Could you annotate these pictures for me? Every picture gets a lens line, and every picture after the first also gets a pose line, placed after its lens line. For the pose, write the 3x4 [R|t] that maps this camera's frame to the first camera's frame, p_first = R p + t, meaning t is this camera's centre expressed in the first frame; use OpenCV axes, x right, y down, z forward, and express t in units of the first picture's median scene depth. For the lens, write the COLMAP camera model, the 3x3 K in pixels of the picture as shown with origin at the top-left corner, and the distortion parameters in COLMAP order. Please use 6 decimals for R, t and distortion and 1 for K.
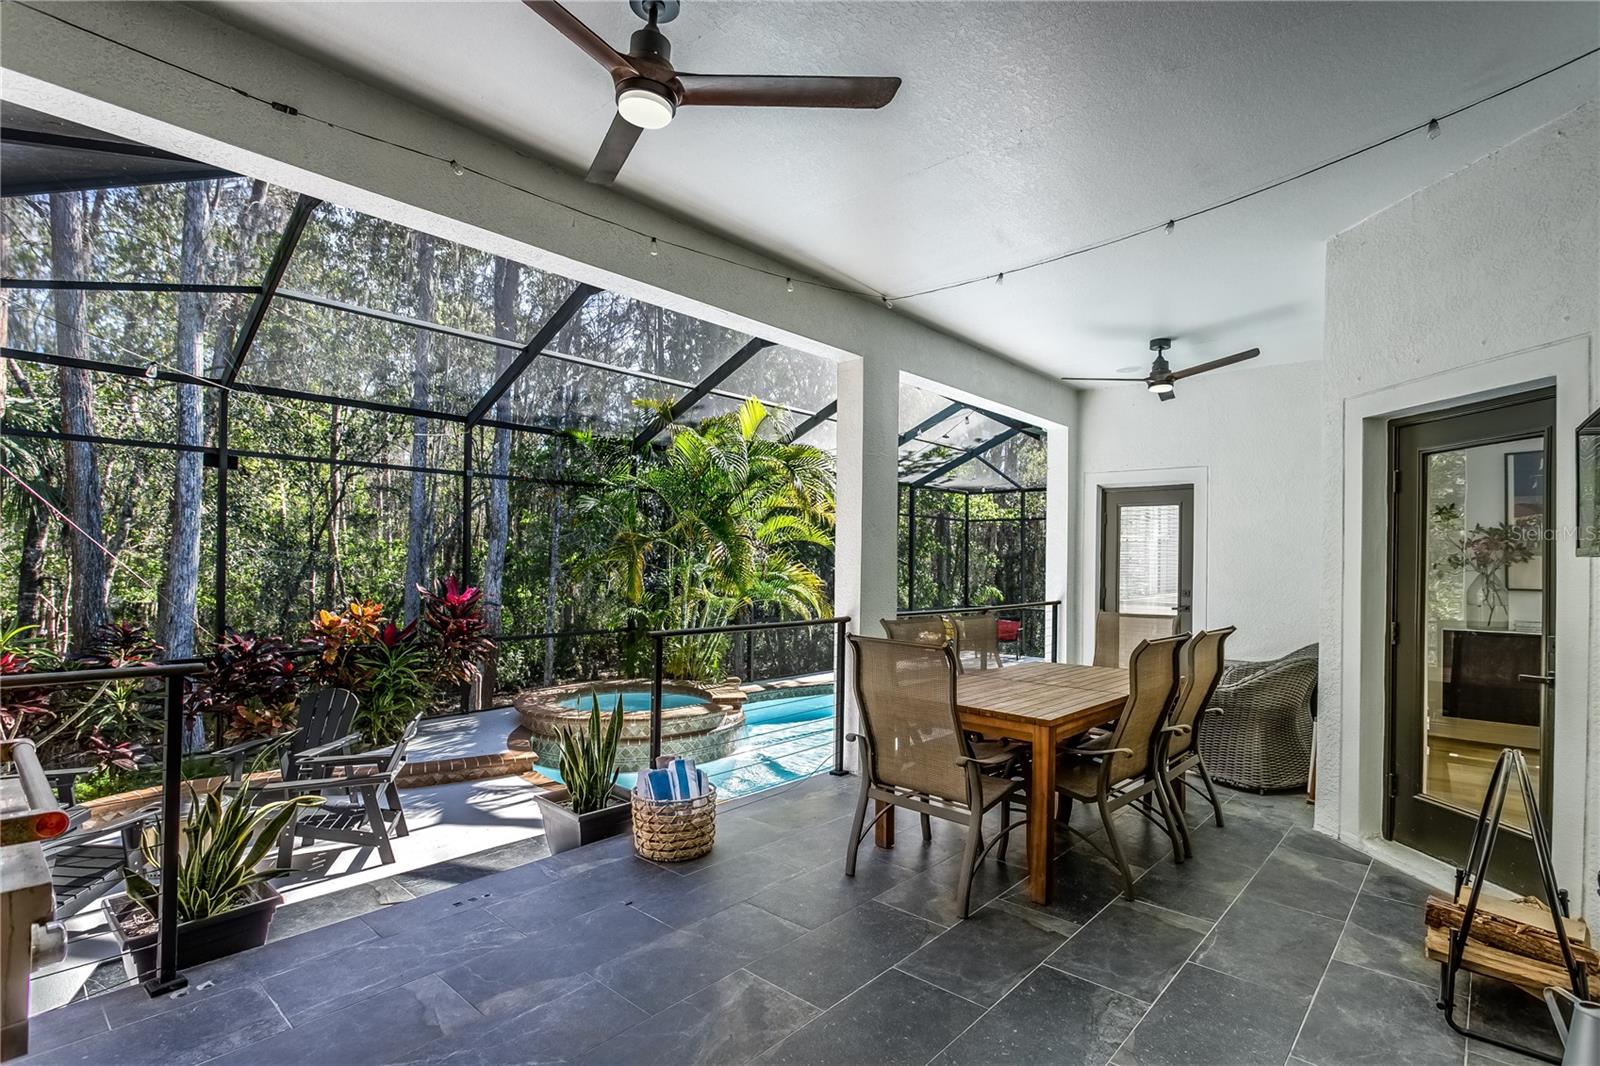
lens RADIAL K [[775.4, 0, 802.5], [0, 775.4, 549.8], [0, 0, 1]] dist [-0.012254, -0.000086]
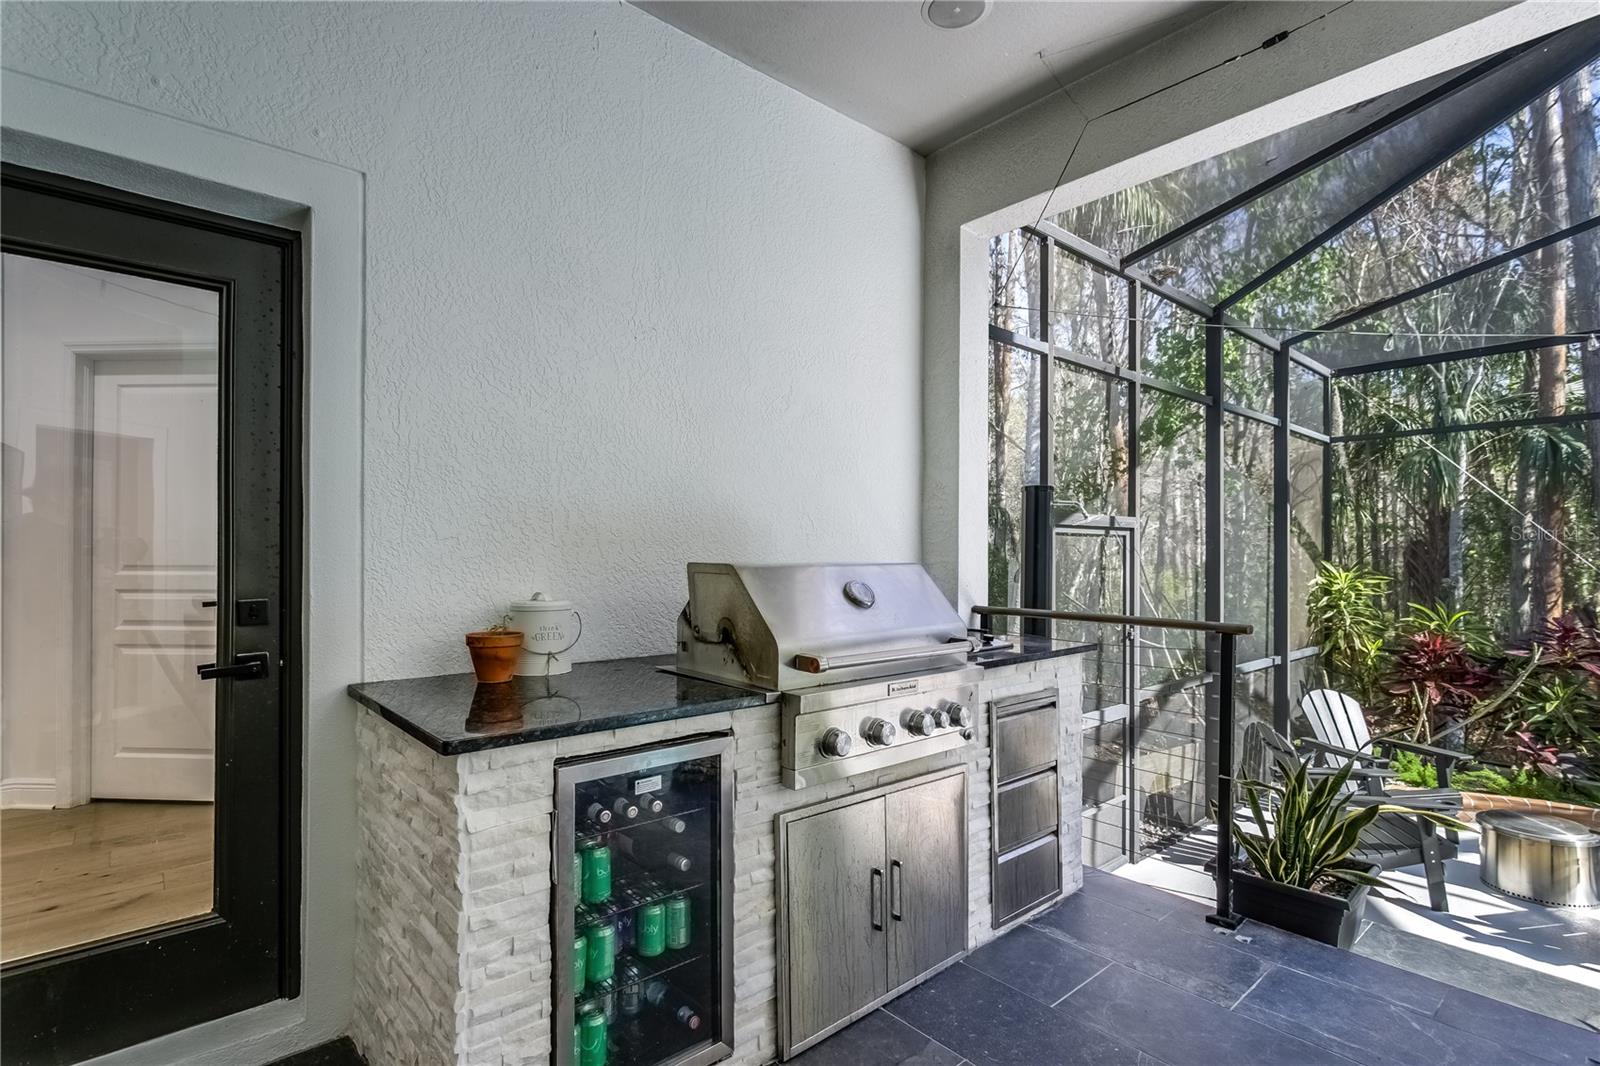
lens RADIAL K [[775.4, 0, 795.7], [0, 775.4, 537.2], [0, 0, 1]] dist [-0.012254, -0.000086]
pose [[-0.138272, -0.031607, -0.989890, 0.320171], [0.005147, 0.999454, -0.032631, 0.063864], [0.990381, -0.009607, -0.138034, 0.539302]]
